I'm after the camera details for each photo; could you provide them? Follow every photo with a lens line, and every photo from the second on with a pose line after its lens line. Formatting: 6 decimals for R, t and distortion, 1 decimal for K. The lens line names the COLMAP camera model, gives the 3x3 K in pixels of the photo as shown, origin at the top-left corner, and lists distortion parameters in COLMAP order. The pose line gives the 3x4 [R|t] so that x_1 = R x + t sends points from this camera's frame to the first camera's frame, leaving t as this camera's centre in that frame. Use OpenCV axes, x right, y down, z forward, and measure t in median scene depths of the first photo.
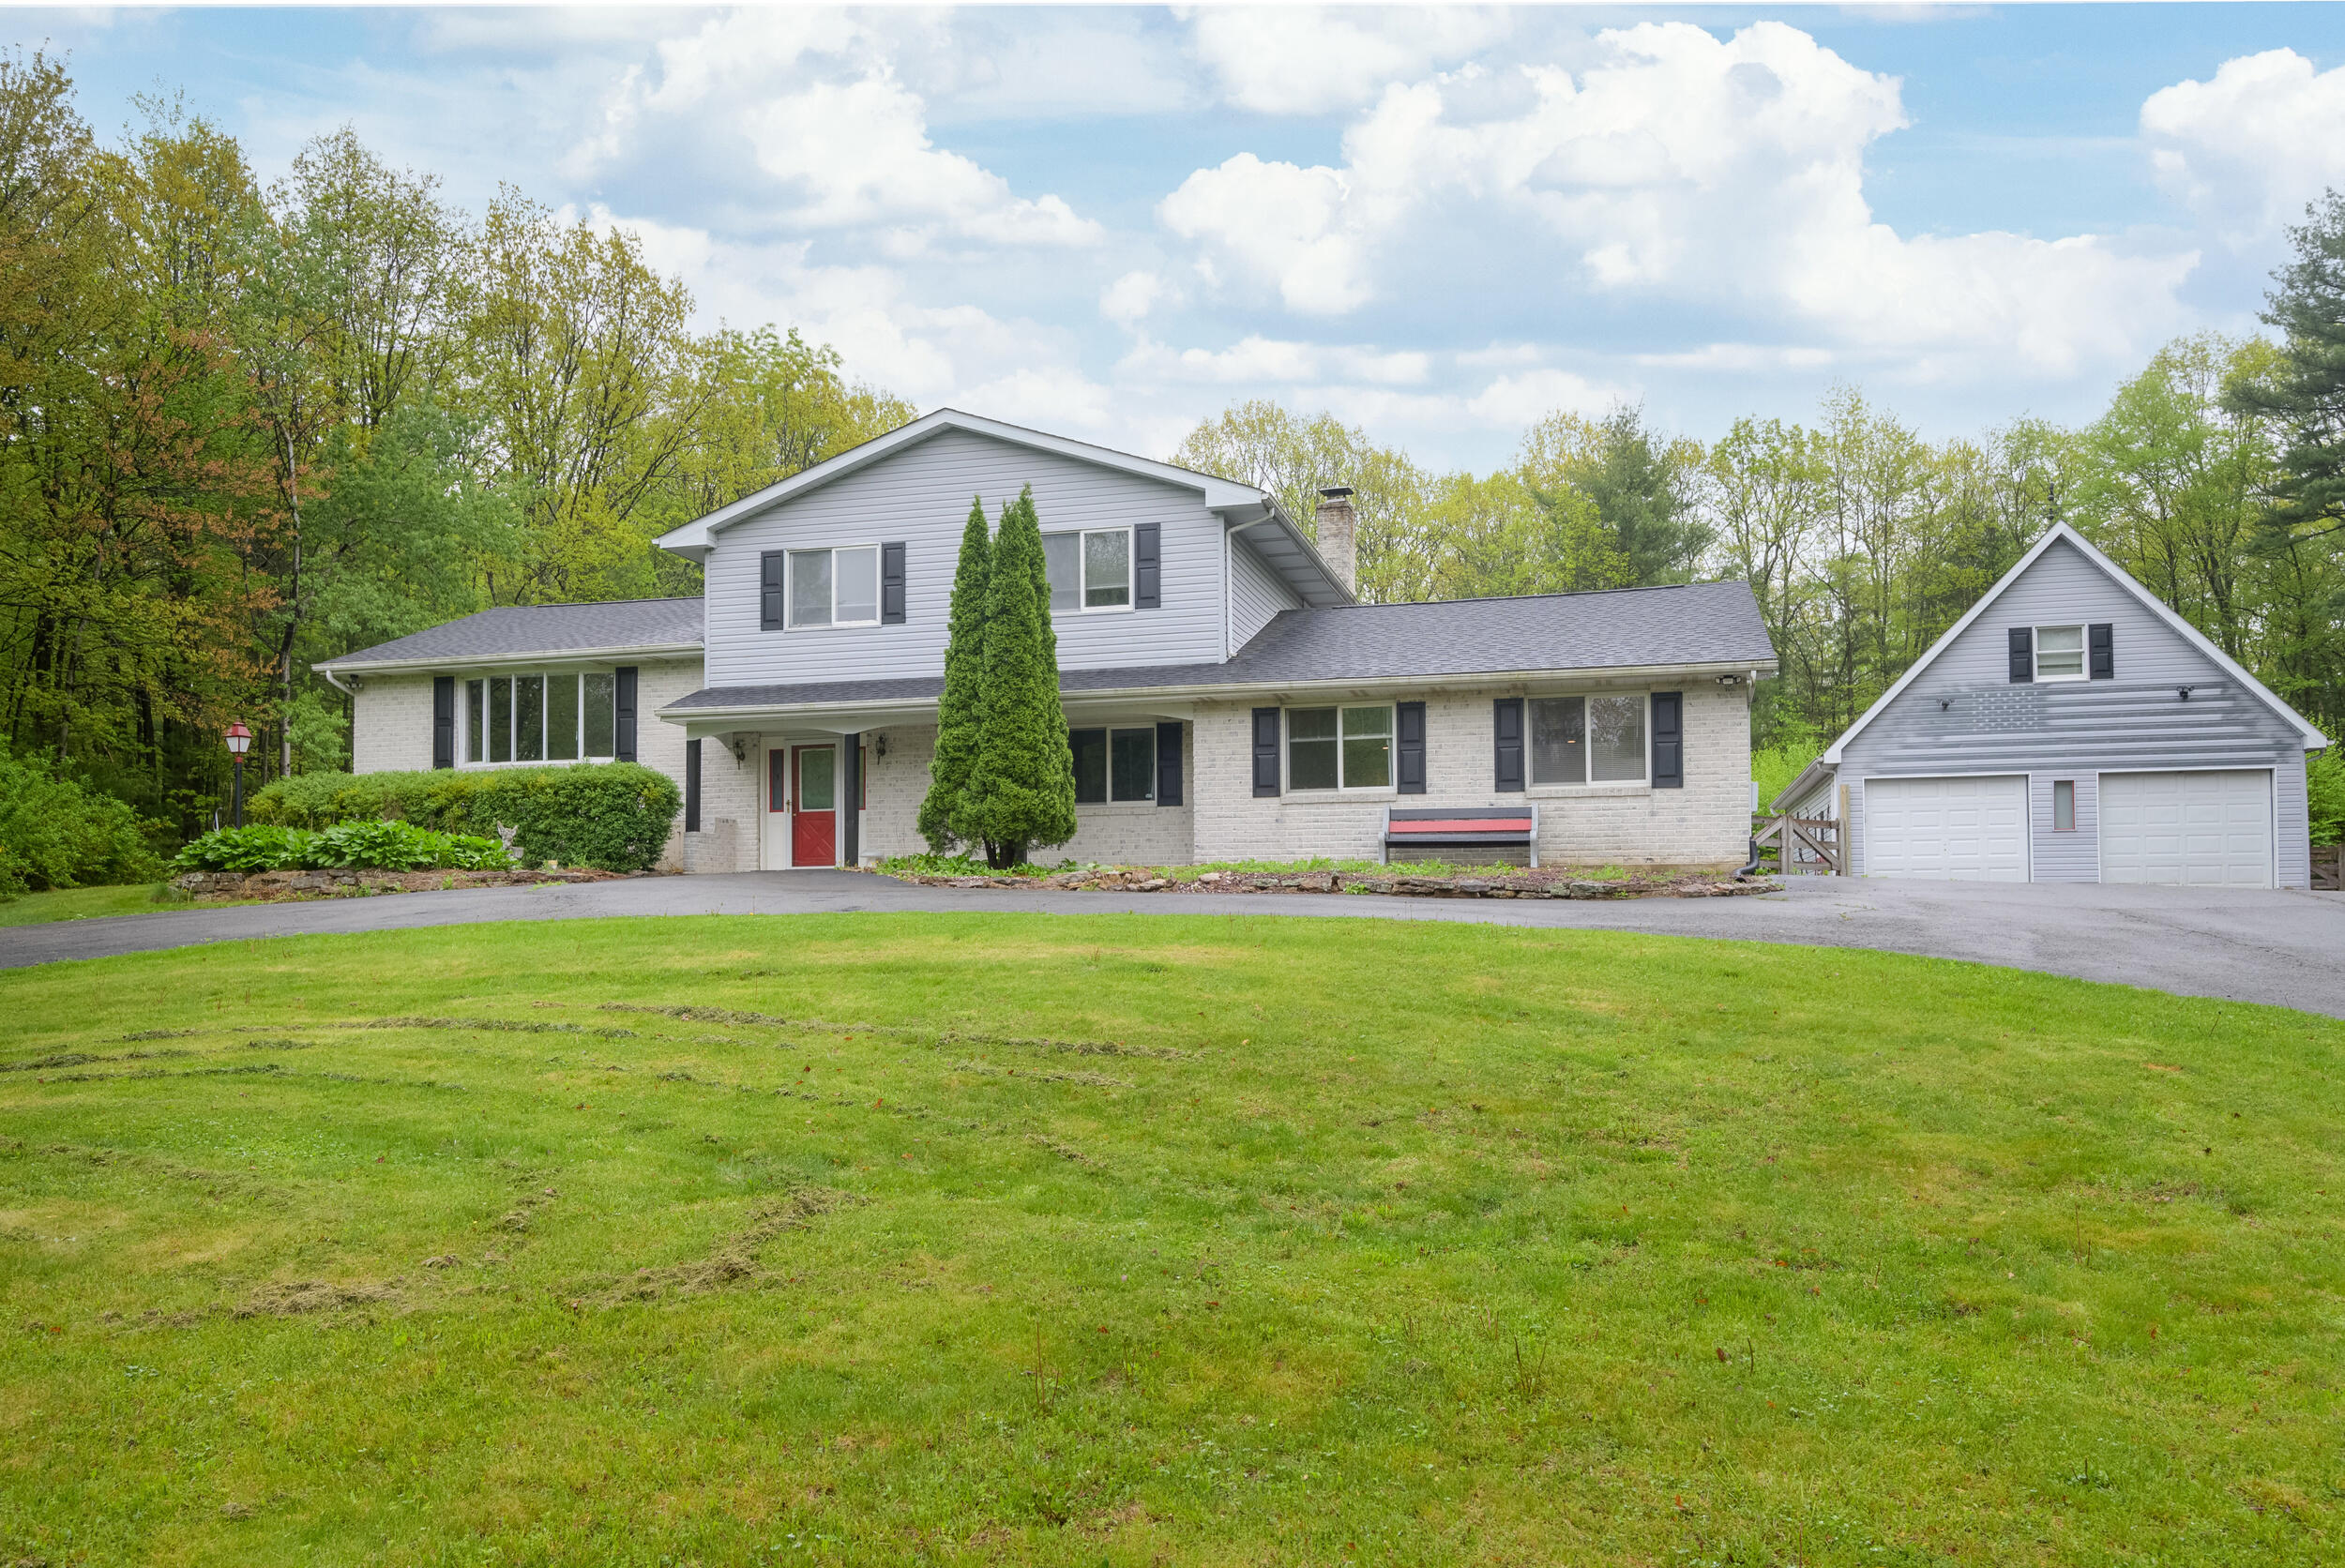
lens RADIAL K [[1762.6, 0, 1131.7], [0, 1762.6, 856.4], [0, 0, 1]] dist [0.005671, 0.004502]
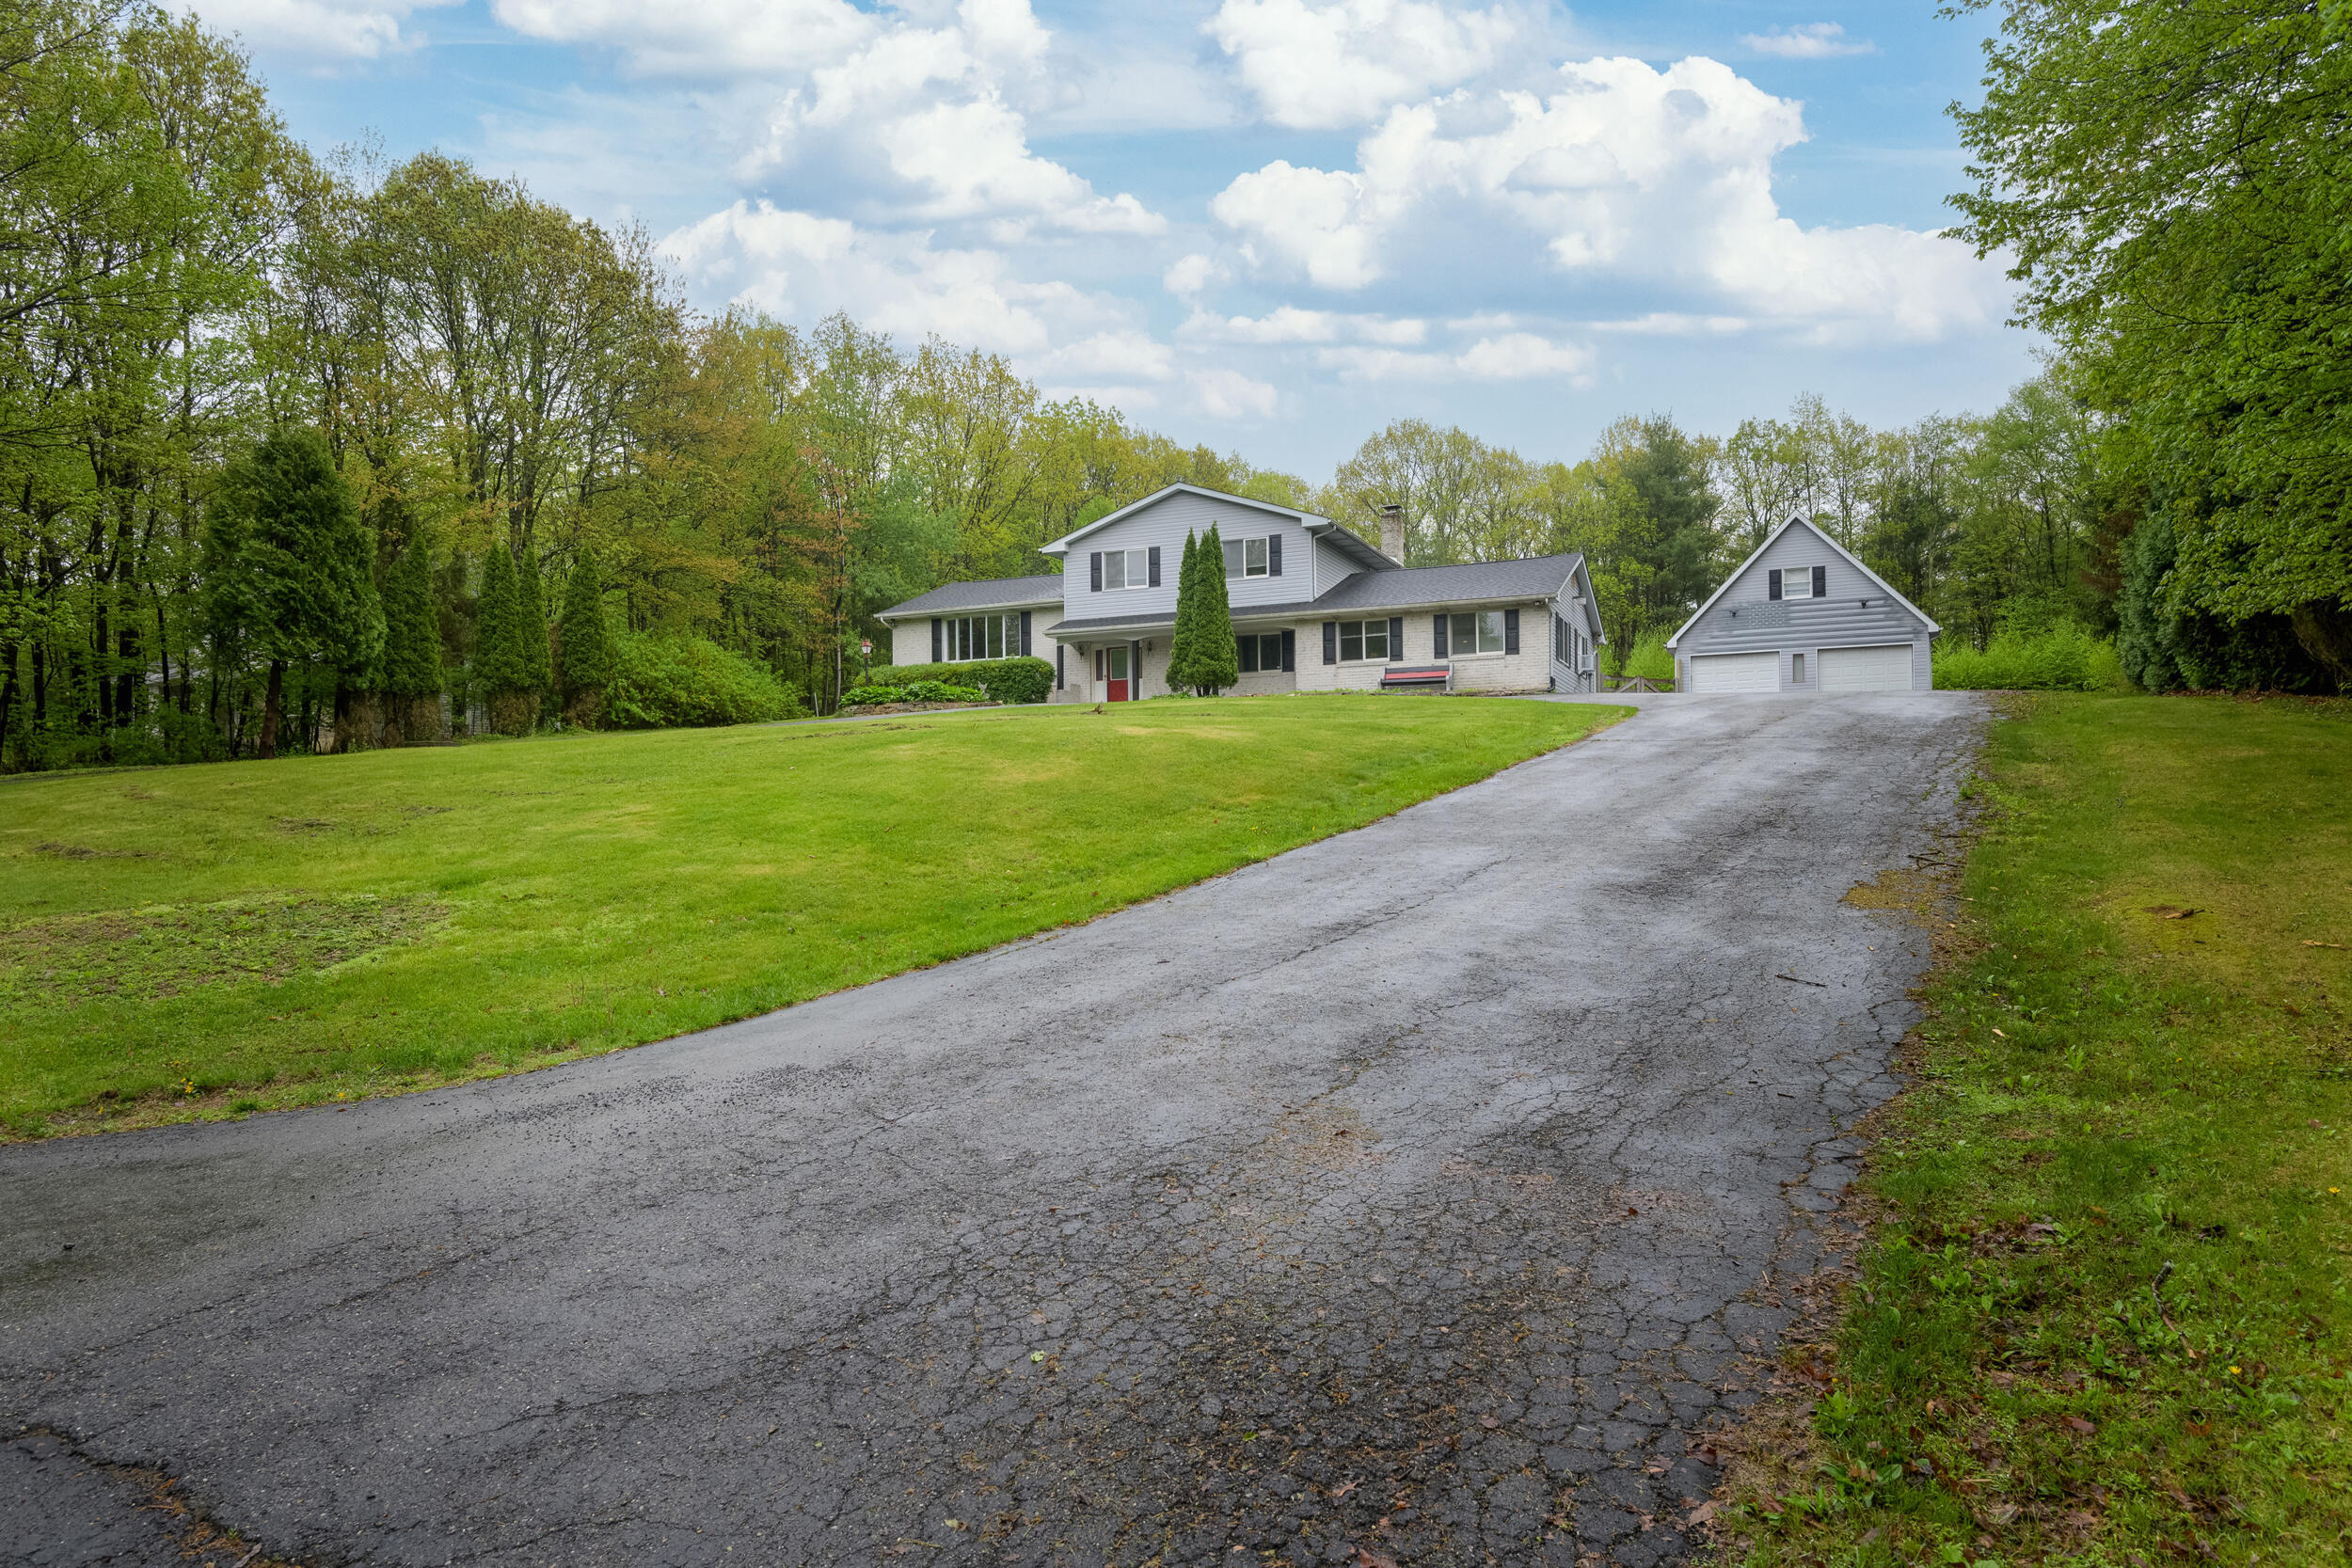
lens RADIAL K [[1434.3, 0, 1176.0], [0, 1434.3, 784.0], [0, 0, 1]] dist [-0.000292, 0.000101]
pose [[0.991195, -0.010682, -0.131982, 0.106435], [0.012647, 0.999821, 0.014059, 0.074014], [0.131808, -0.015604, 0.991152, -0.649328]]
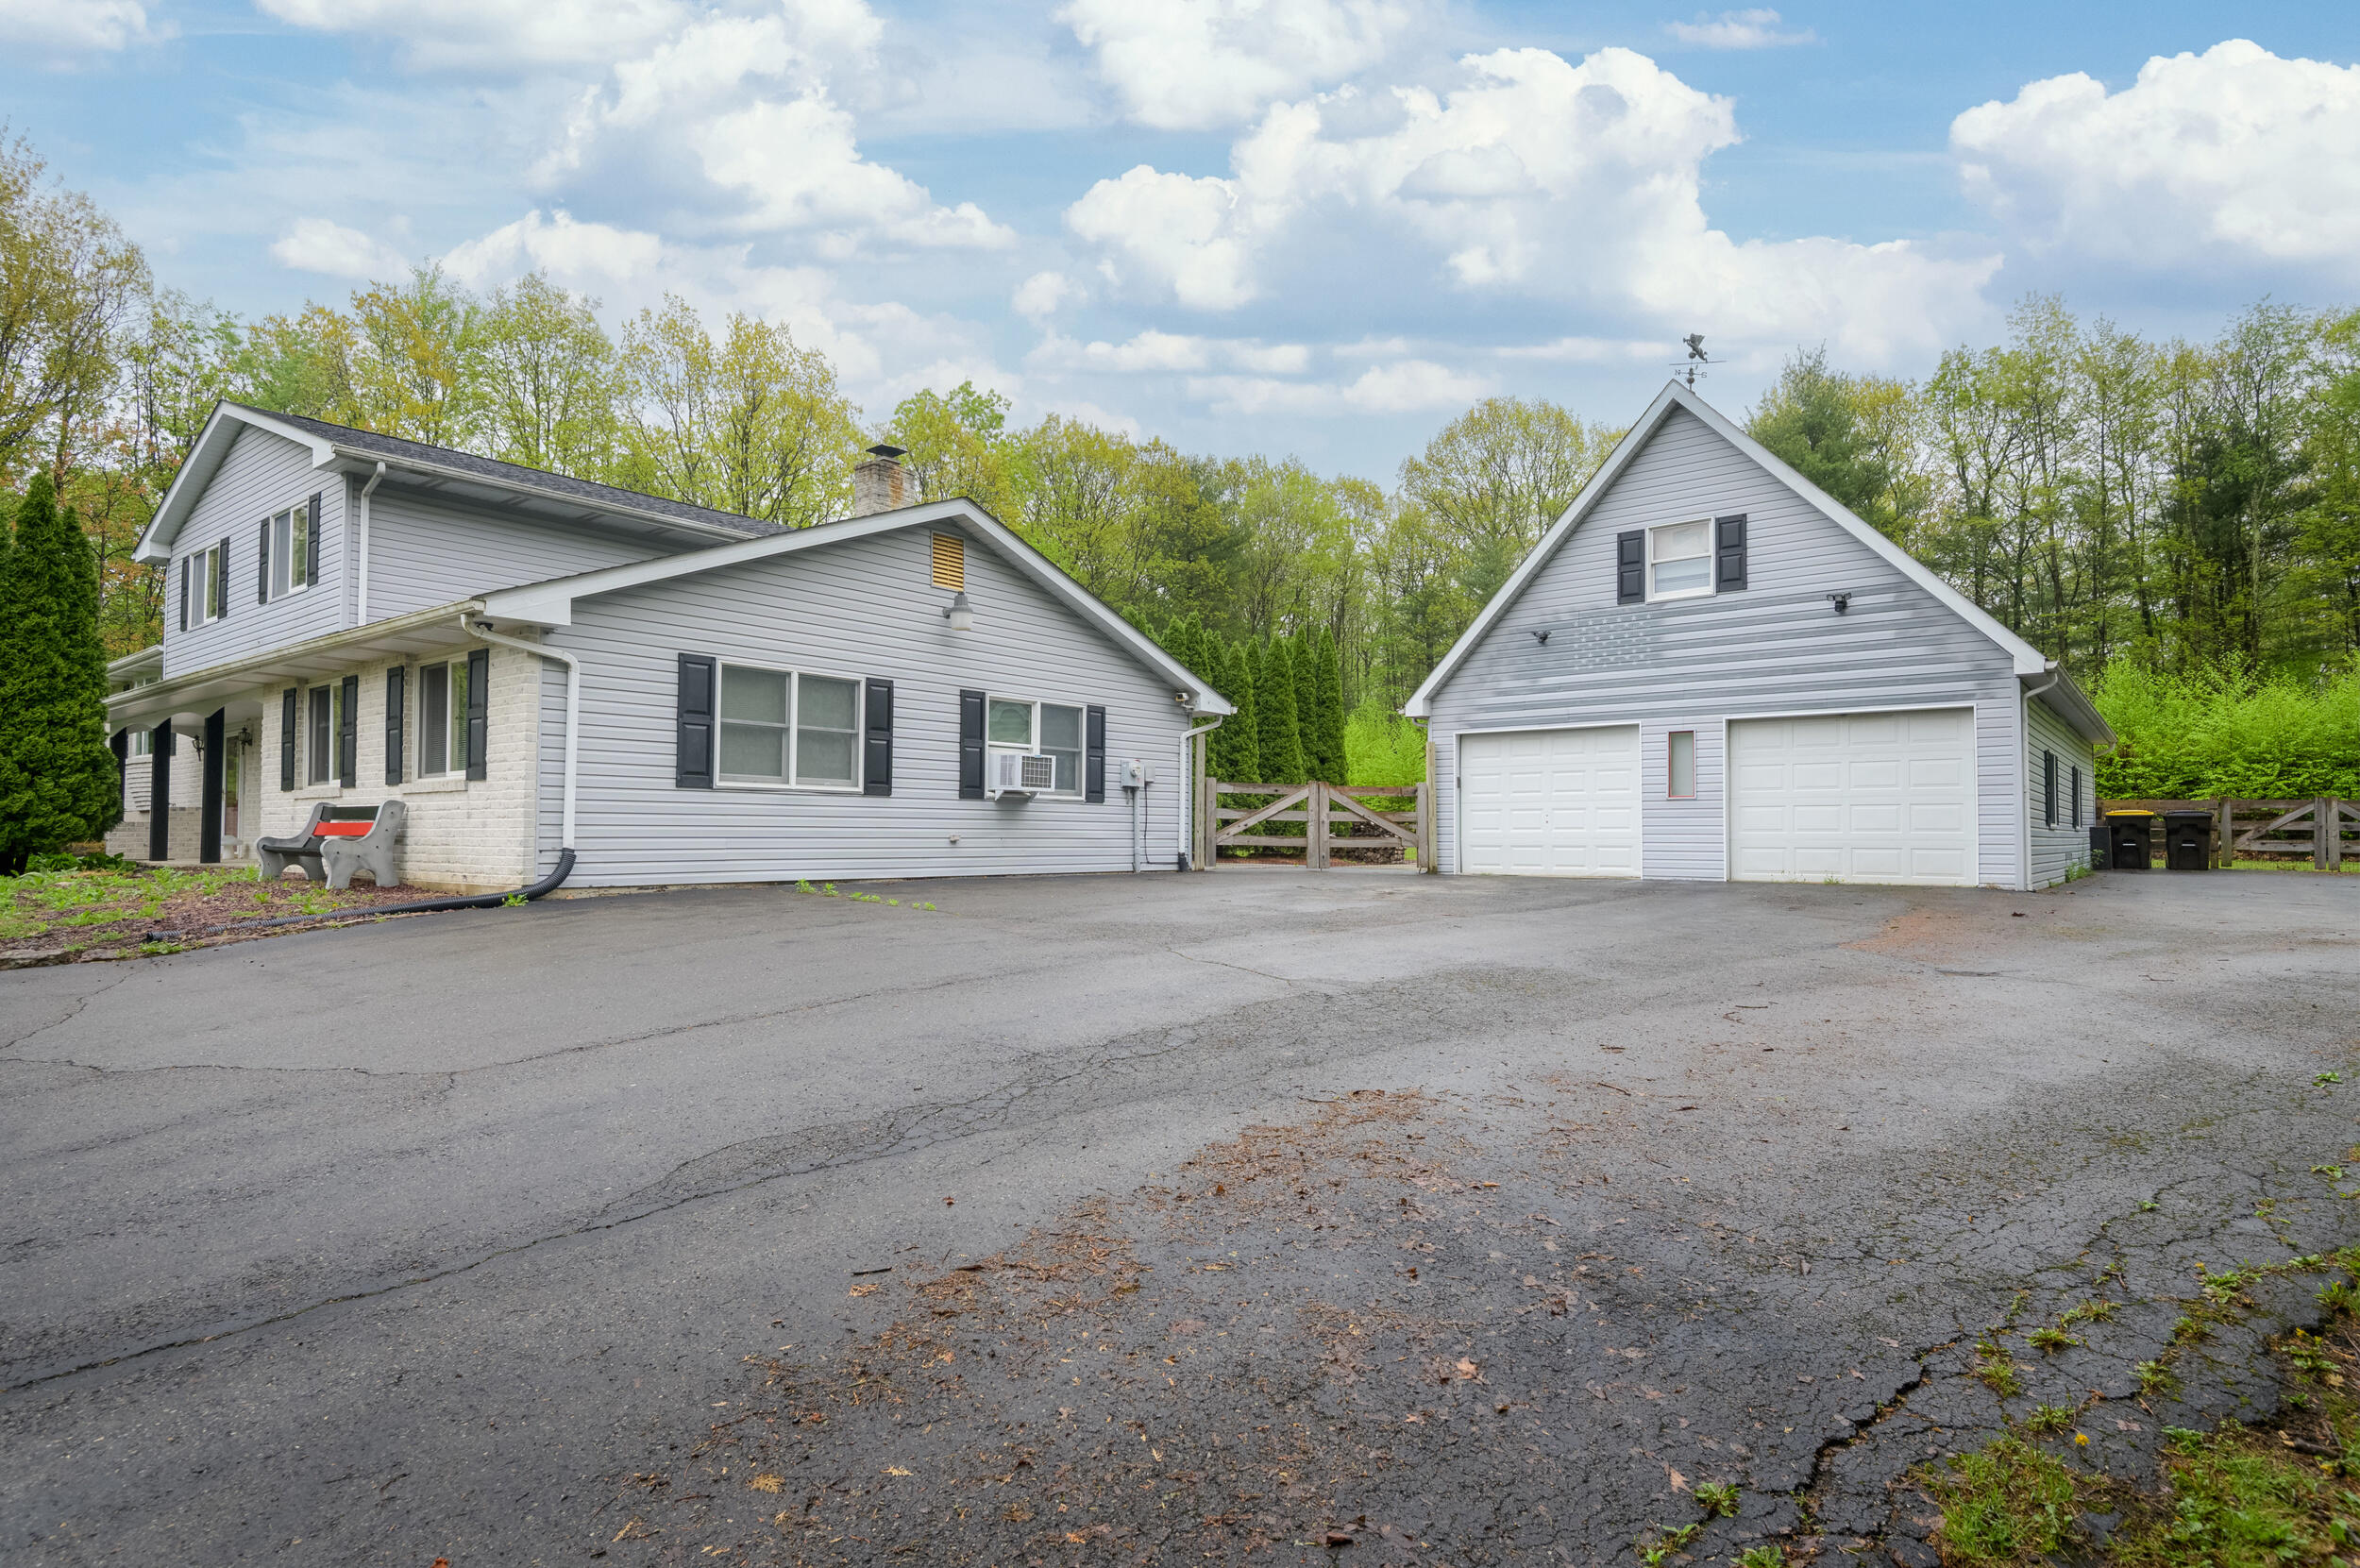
lens RADIAL K [[1253.9, 0, 1180.0], [0, 1253.9, 784.0], [0, 0, 1]] dist [0.001525, -0.000152]
pose [[0.918749, -0.009492, -0.394727, 0.650744], [0.010477, 0.999945, 0.000340, -0.027648], [0.394703, -0.004448, 0.918798, 0.517311]]
